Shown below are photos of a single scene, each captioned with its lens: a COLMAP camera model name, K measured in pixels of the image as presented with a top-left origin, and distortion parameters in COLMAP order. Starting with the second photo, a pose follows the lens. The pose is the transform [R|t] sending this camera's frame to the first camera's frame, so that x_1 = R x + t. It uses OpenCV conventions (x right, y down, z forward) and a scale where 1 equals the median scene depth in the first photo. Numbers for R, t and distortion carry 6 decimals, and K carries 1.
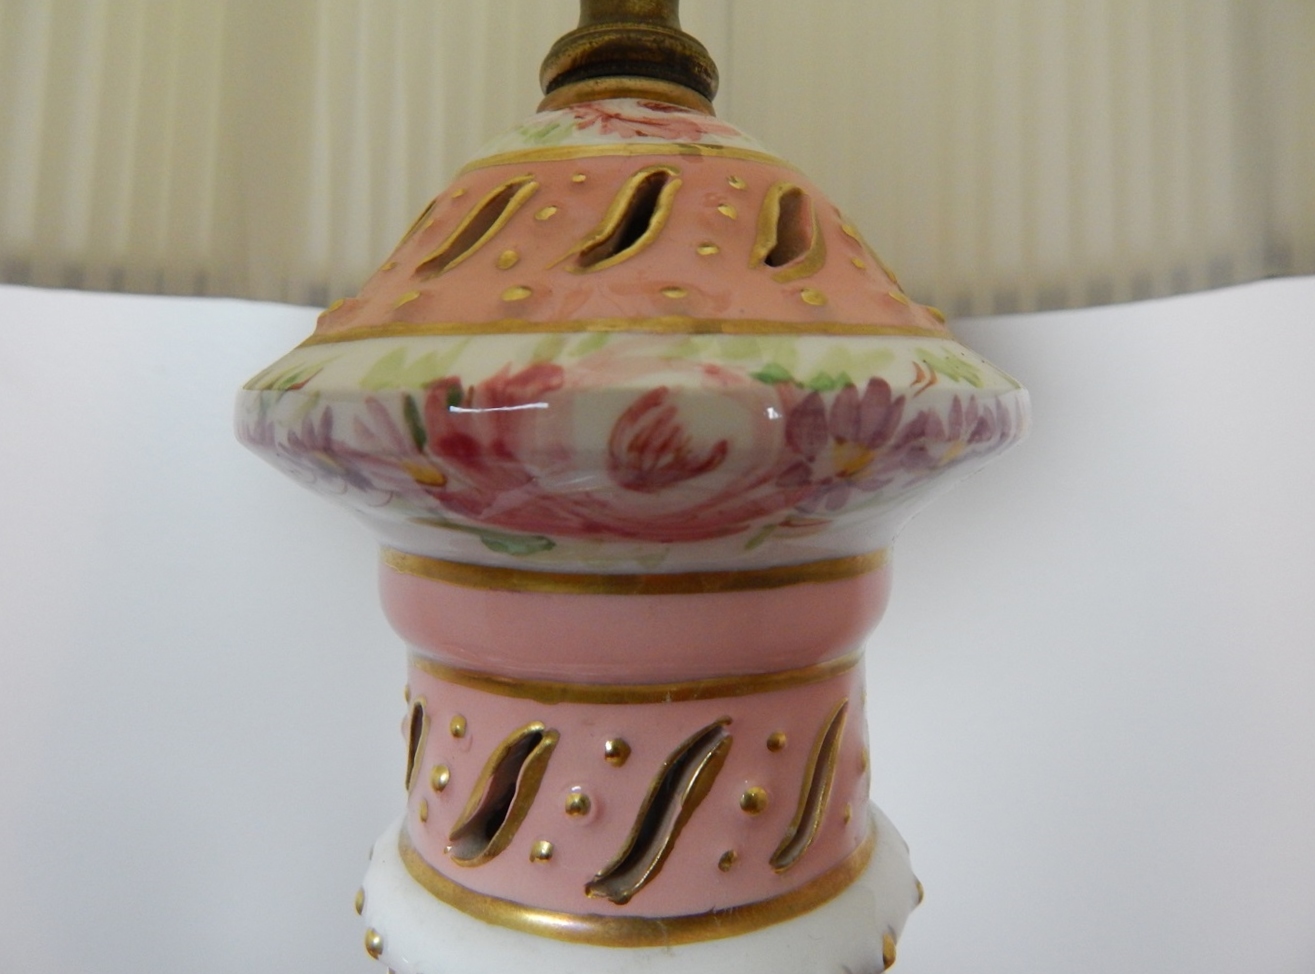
lens RADIAL K [[886.4, 0, 660.9], [0, 886.4, 475.4], [0, 0, 1]] dist [0.012541, -0.011538]
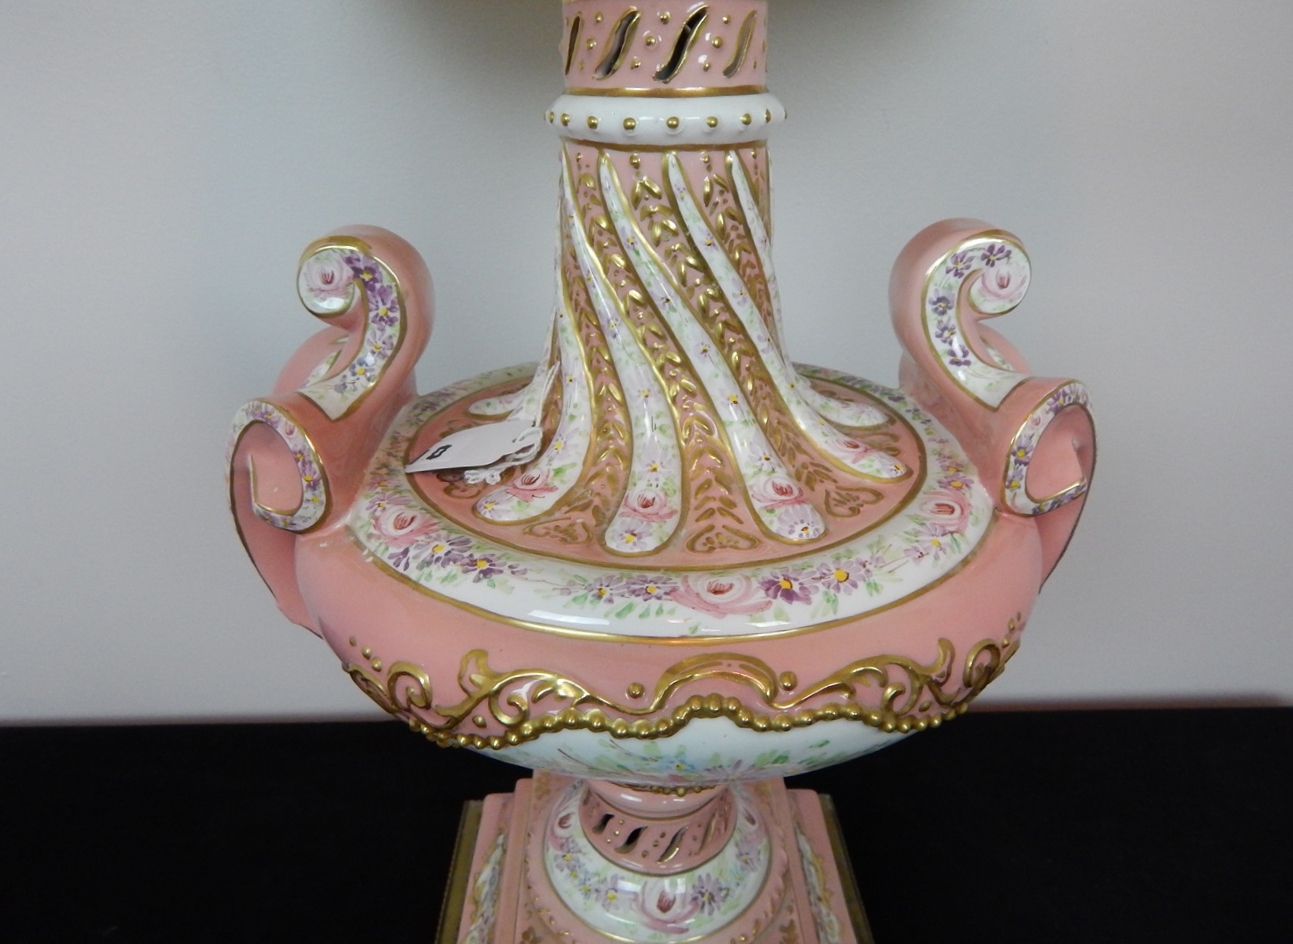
lens RADIAL K [[885.6, 0, 652.9], [0, 885.6, 466.7], [0, 0, 1]] dist [0.009867, 0.002426]
pose [[0.999162, -0.022396, 0.034259, -0.207588], [0.008353, 0.930975, 0.364987, 0.599329], [-0.040069, -0.364395, 0.930382, -1.937102]]
